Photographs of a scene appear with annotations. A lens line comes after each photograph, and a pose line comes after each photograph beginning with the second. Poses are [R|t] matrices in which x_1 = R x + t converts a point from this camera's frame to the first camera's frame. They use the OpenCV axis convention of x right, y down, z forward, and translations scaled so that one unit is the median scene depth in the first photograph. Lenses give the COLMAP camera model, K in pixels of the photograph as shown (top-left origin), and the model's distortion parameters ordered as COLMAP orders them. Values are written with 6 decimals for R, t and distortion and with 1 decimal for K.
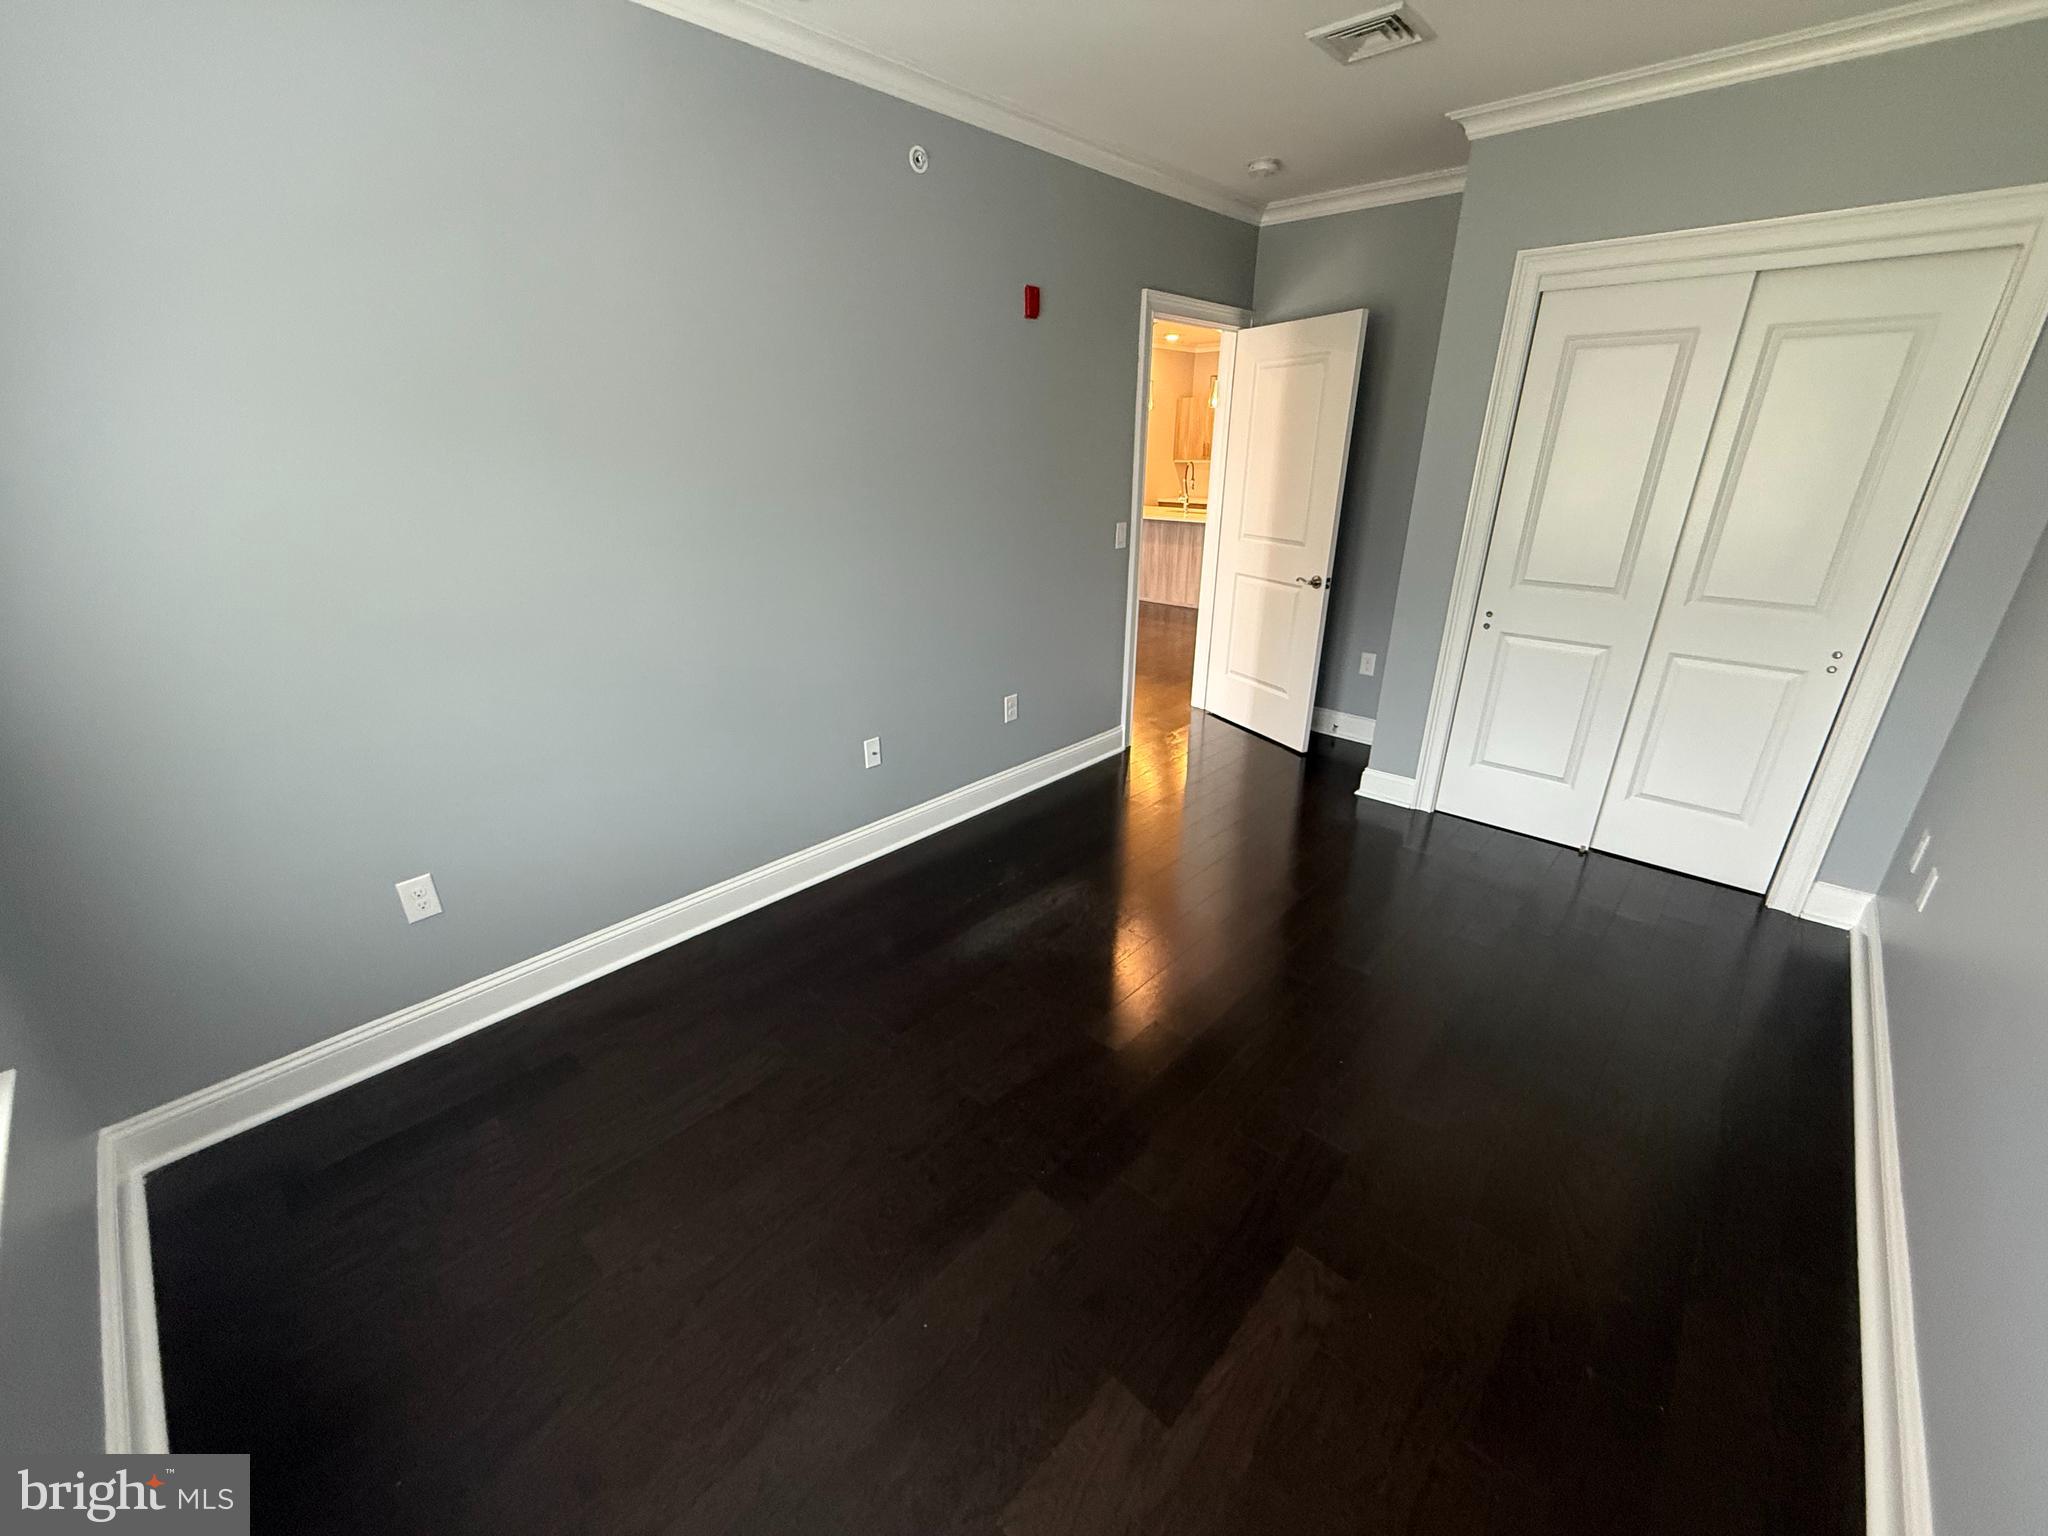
lens RADIAL K [[806.4, 0, 1024.0], [0, 806.4, 768.0], [0, 0, 1]] dist [0.000985, 0.000004]
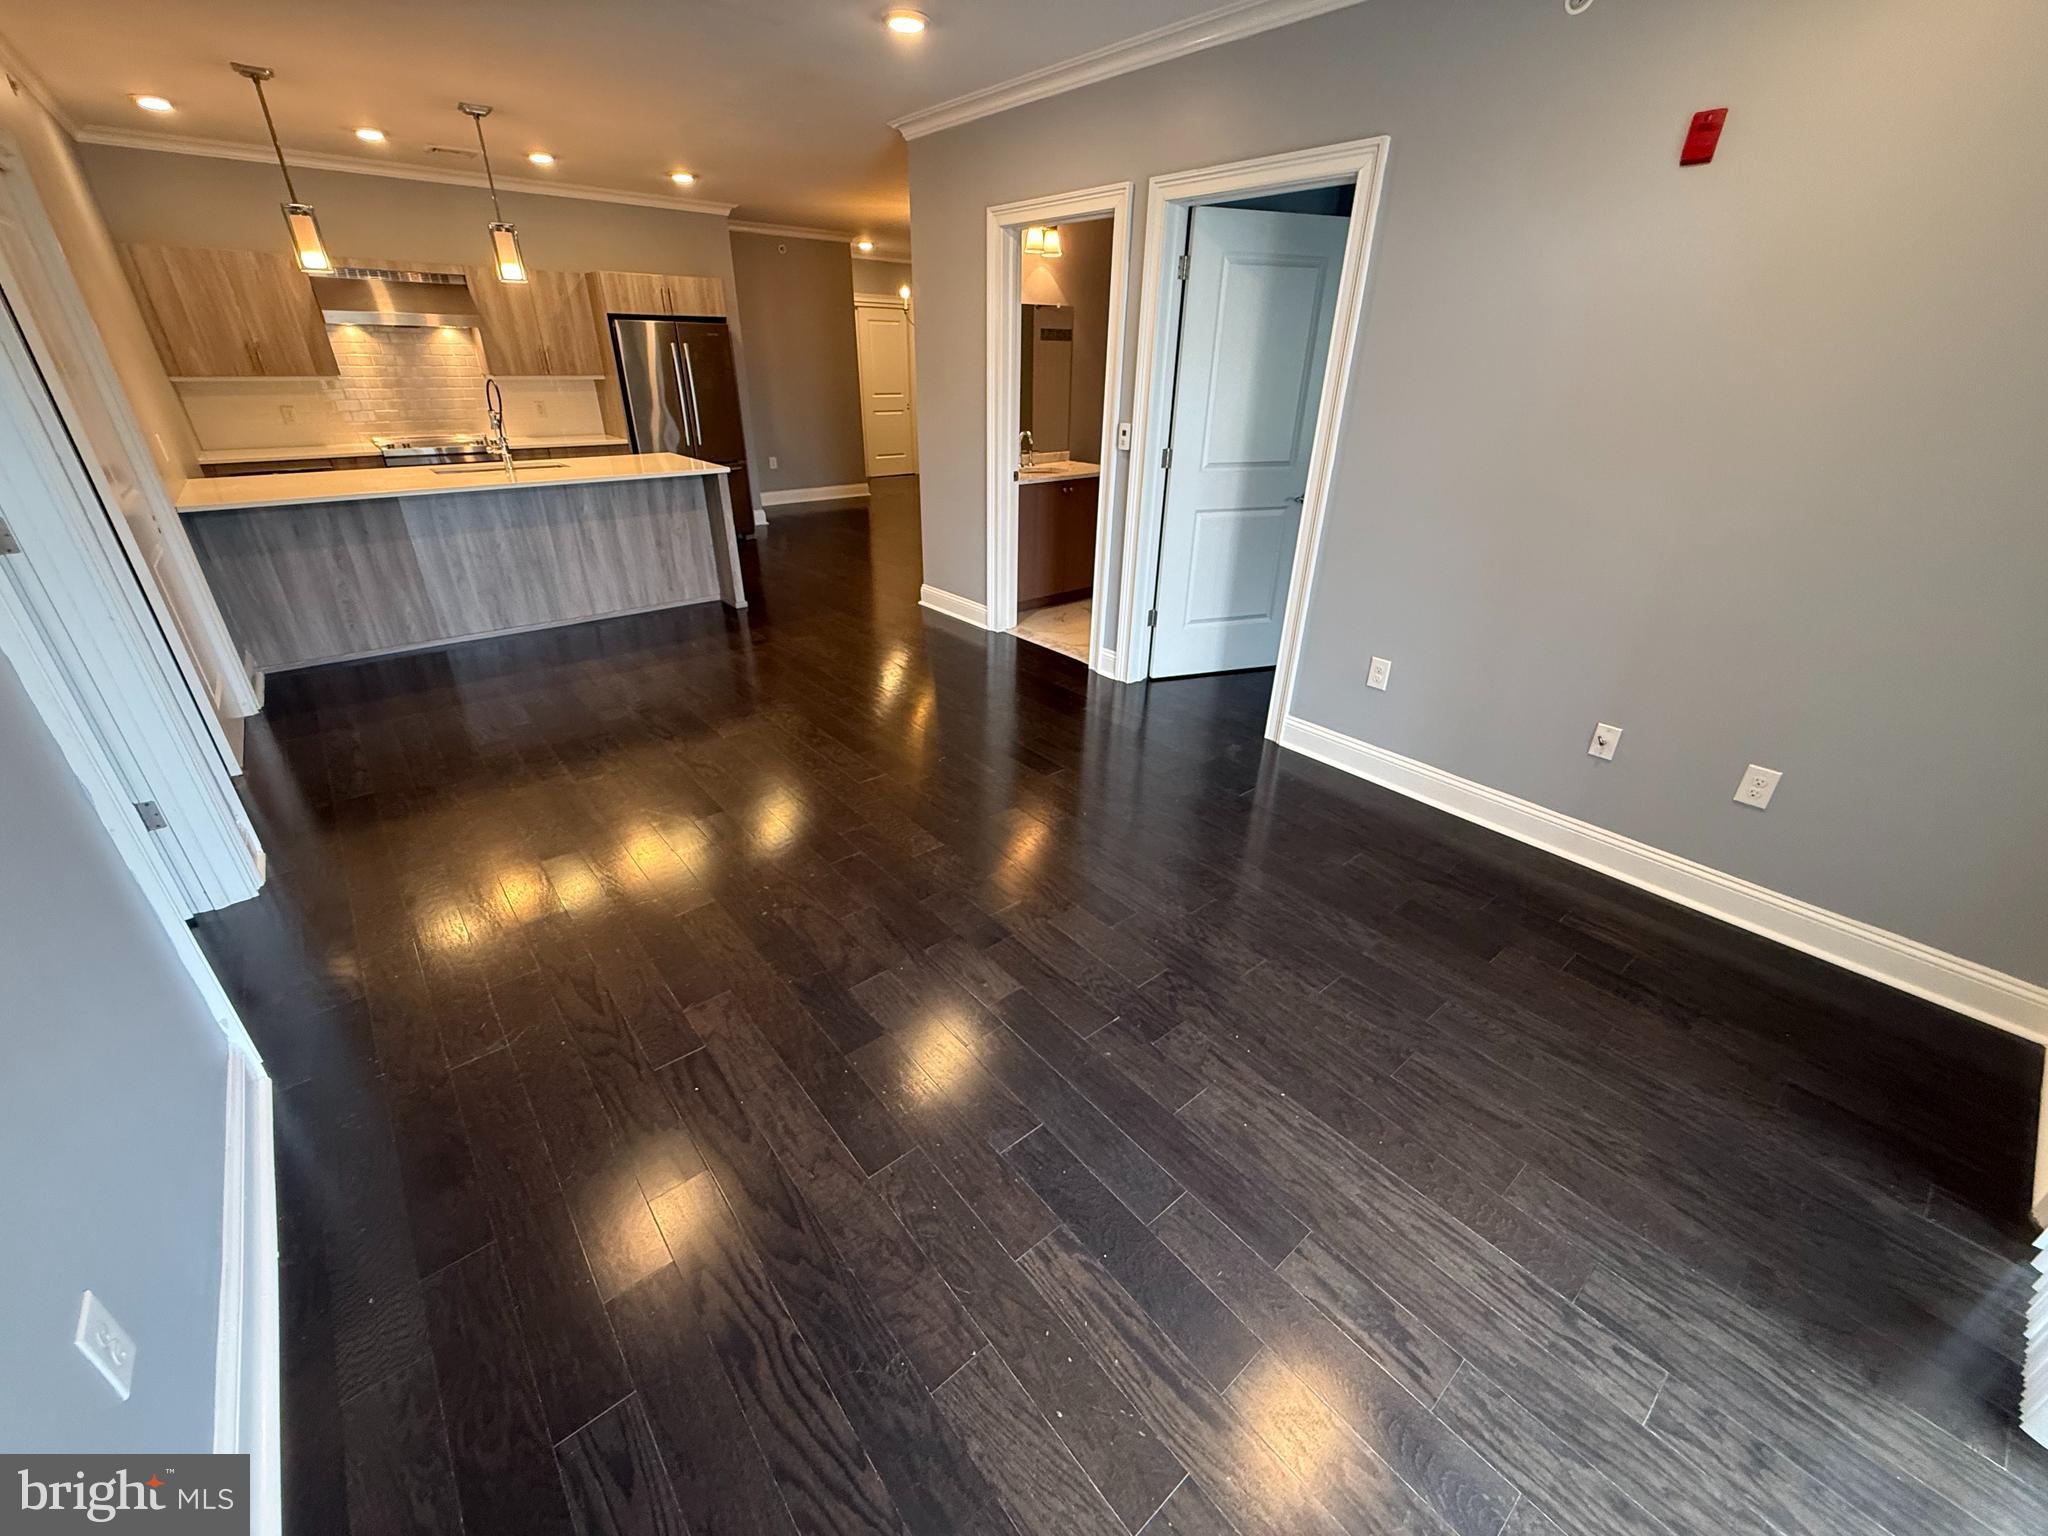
lens RADIAL K [[806.4, 0, 1024.0], [0, 806.4, 768.0], [0, 0, 1]] dist [0.000985, 0.000004]
pose [[0.140192, -0.429785, 0.891982, -0.374680], [0.355266, 0.862724, 0.359851, -0.214138], [-0.924193, 0.266443, 0.273635, 0.563713]]
